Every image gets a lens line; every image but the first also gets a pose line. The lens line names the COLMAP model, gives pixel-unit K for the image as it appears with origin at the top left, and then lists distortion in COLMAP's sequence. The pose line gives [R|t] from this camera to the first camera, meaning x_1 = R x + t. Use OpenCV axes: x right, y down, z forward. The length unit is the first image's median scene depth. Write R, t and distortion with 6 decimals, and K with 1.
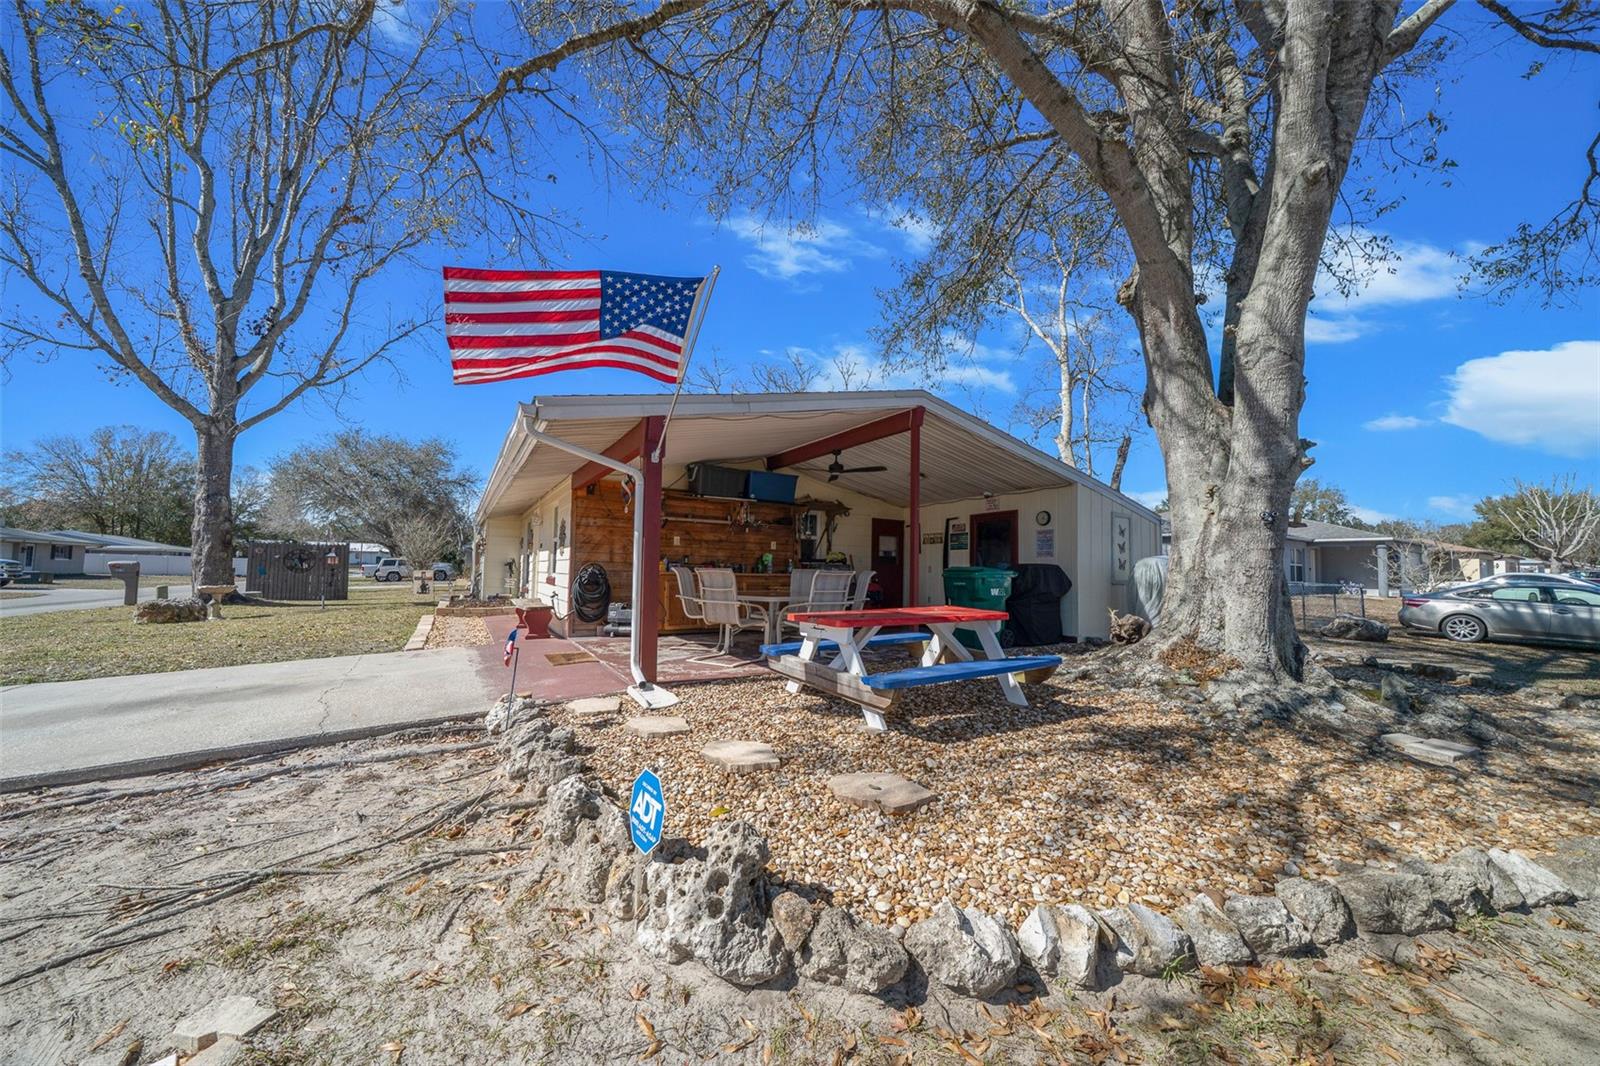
lens RADIAL K [[545.2, 0, 798.3], [0, 545.2, 544.5], [0, 0, 1]] dist [-0.001984, -0.000051]
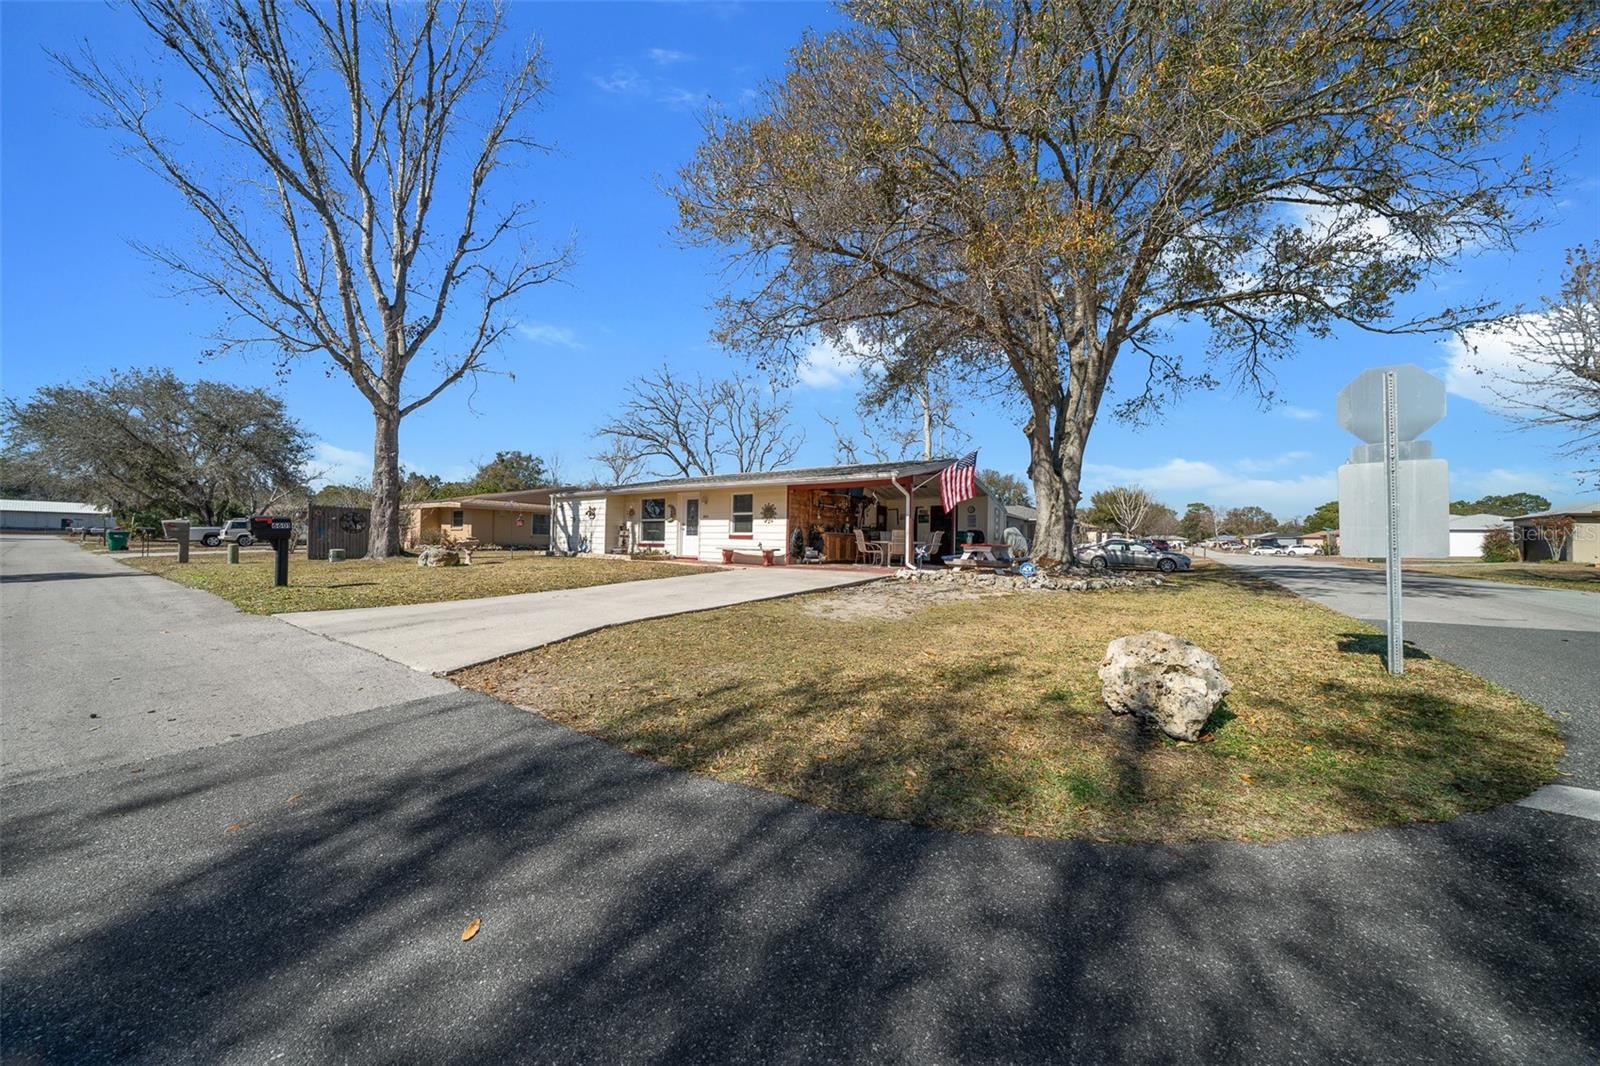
lens RADIAL K [[545.2, 0, 798.3], [0, 545.2, 544.5], [0, 0, 1]] dist [-0.001984, -0.000051]
pose [[0.918815, -0.000091, 0.394689, -0.721744], [-0.022385, 0.998378, 0.052341, -0.005547], [-0.394053, -0.056926, 0.917323, -0.509482]]
